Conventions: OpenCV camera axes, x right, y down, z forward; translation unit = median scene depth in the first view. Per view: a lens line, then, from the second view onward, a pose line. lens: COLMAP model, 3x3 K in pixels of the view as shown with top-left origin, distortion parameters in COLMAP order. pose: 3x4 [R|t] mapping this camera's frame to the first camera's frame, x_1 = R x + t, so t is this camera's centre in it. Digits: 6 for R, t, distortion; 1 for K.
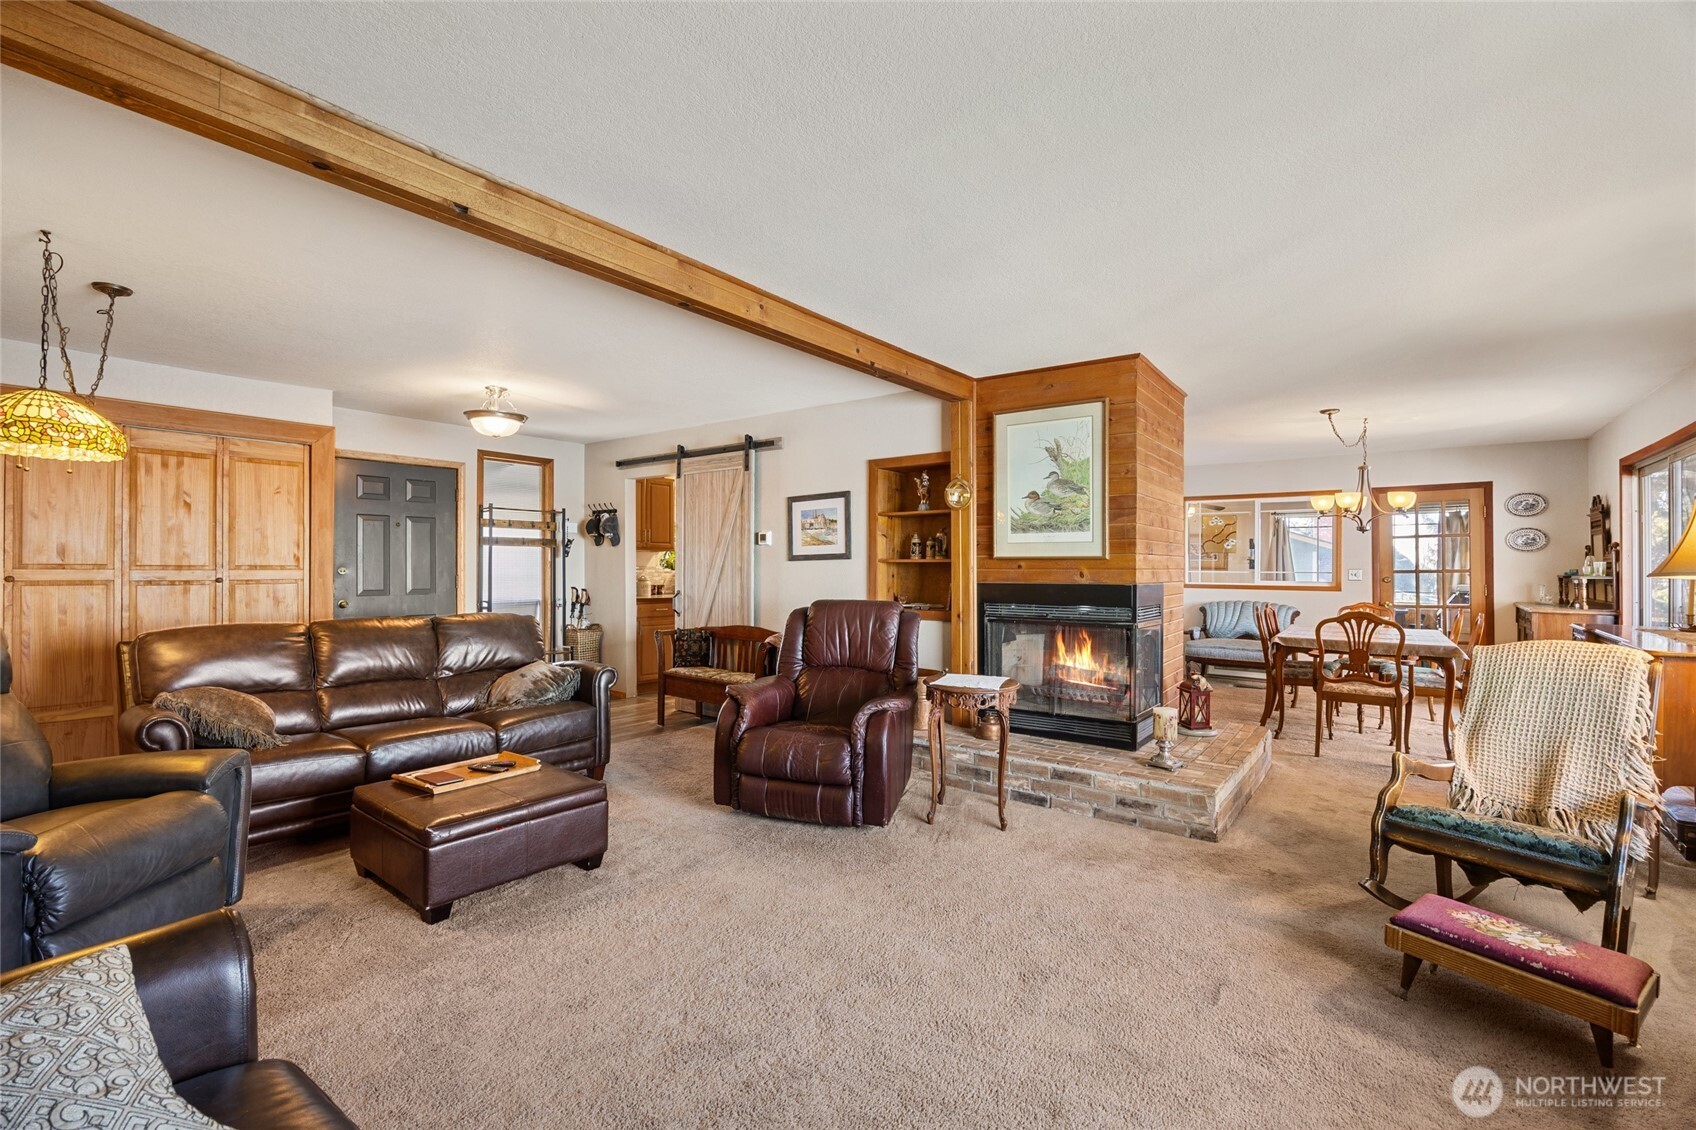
lens RADIAL K [[733.3, 0, 851.3], [0, 733.3, 567.0], [0, 0, 1]] dist [-0.015228, 0.000573]
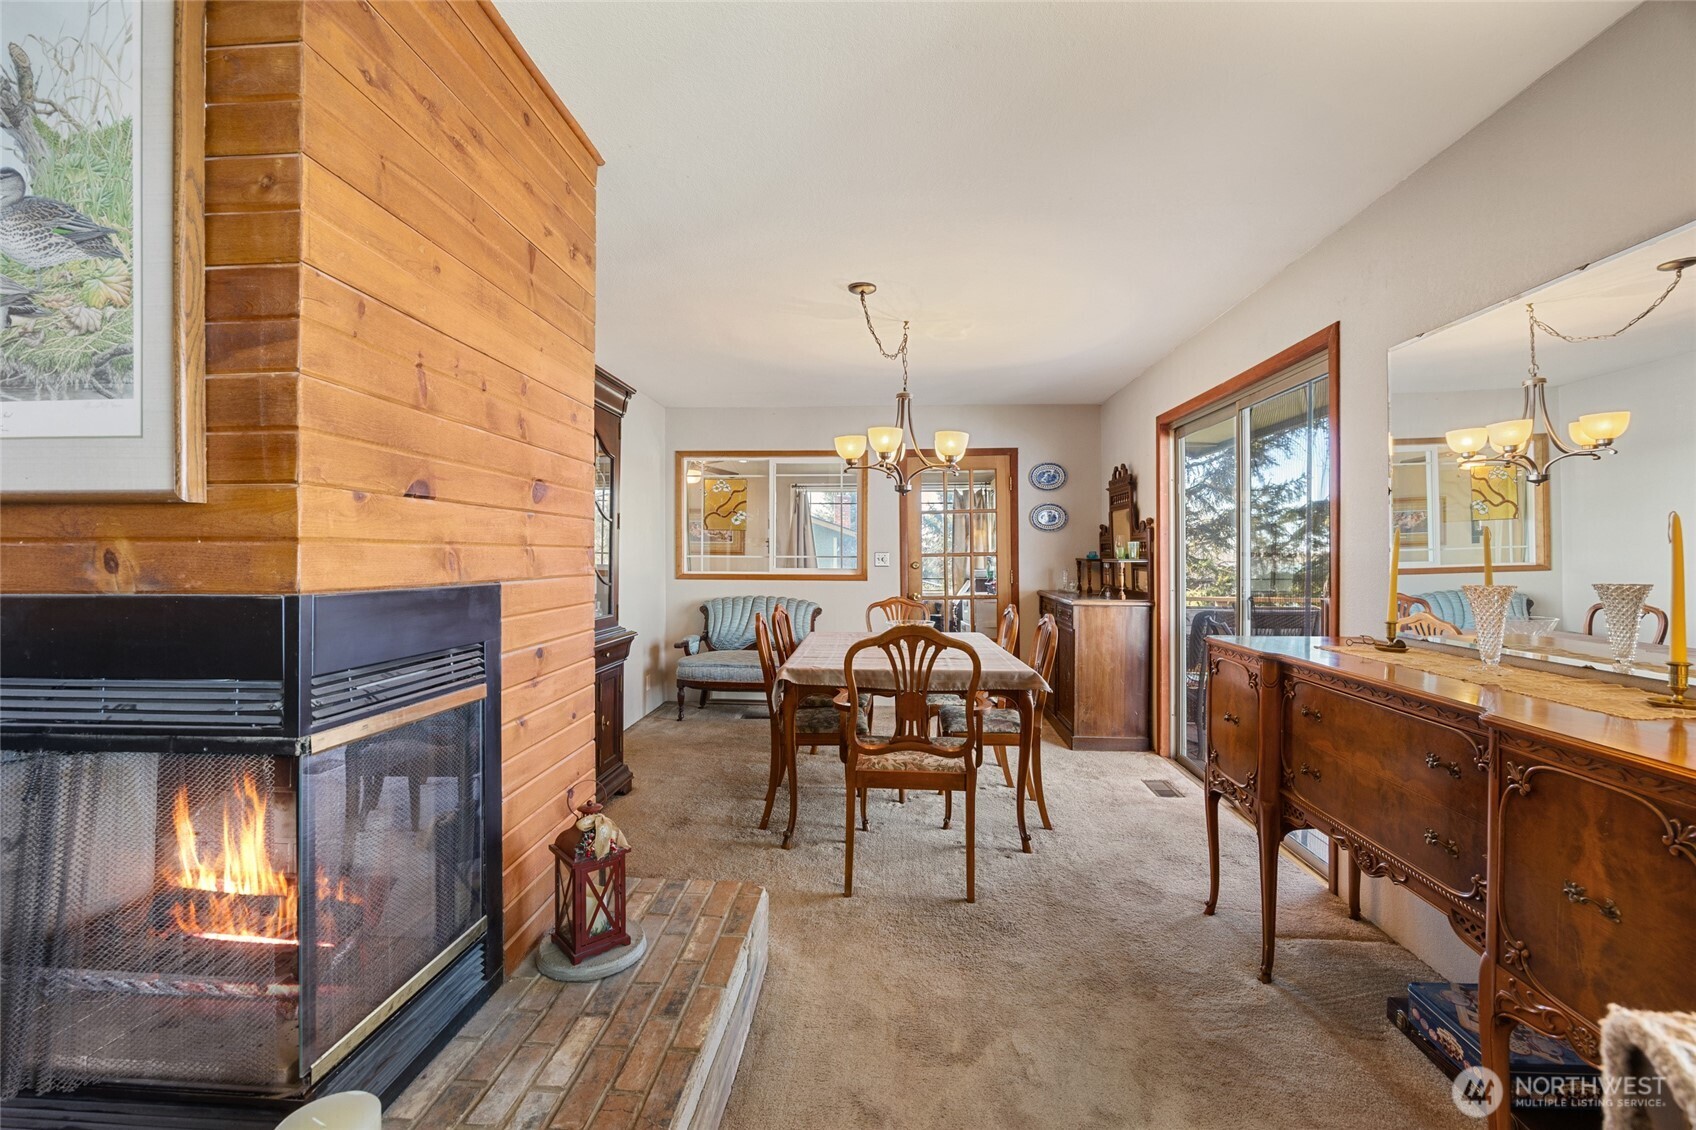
lens RADIAL K [[733.3, 0, 851.1], [0, 733.3, 558.6], [0, 0, 1]] dist [-0.015228, 0.000573]
pose [[0.831085, -0.005091, 0.556122, 0.309045], [0.001994, 0.999979, 0.006174, 0.006679], [-0.556141, -0.004023, 0.831078, 0.497109]]
